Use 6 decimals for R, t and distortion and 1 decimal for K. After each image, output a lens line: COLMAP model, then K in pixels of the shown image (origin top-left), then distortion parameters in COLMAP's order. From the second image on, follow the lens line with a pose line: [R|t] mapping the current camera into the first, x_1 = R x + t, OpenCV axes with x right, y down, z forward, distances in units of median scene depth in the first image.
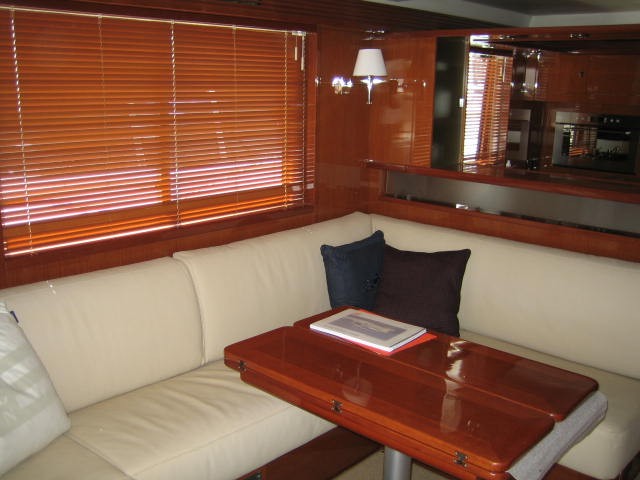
lens RADIAL K [[673.4, 0, 305.6], [0, 673.4, 240.2], [0, 0, 1]] dist [-0.130295, 0.170033]
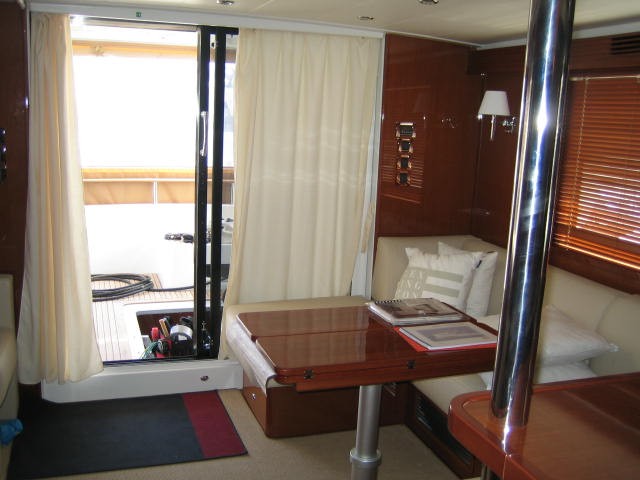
lens RADIAL K [[673.4, 0, 305.6], [0, 673.4, 240.2], [0, 0, 1]] dist [-0.130295, 0.170033]
pose [[-0.487503, 0.126791, -0.863866, 0.626744], [-0.252492, 0.926654, 0.278495, -0.144759], [0.835816, 0.353887, -0.419733, 0.656036]]
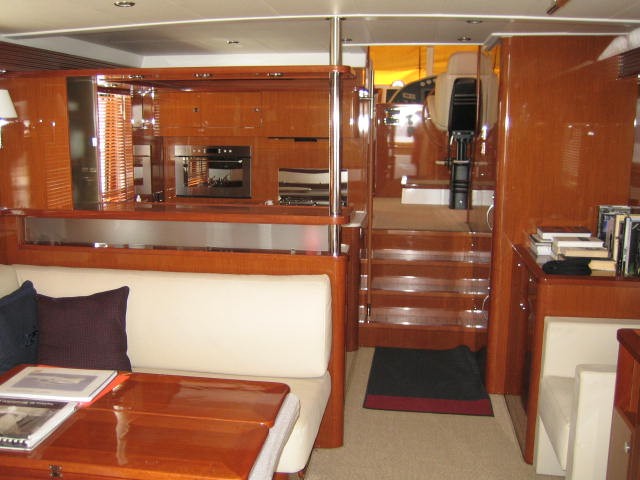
lens RADIAL K [[673.4, 0, 305.6], [0, 673.4, 240.2], [0, 0, 1]] dist [-0.130295, 0.170033]
pose [[0.833878, -0.112070, 0.540452, -0.051351], [0.140726, 0.989978, -0.011845, -0.004136], [-0.533708, 0.085933, 0.841292, 0.006002]]
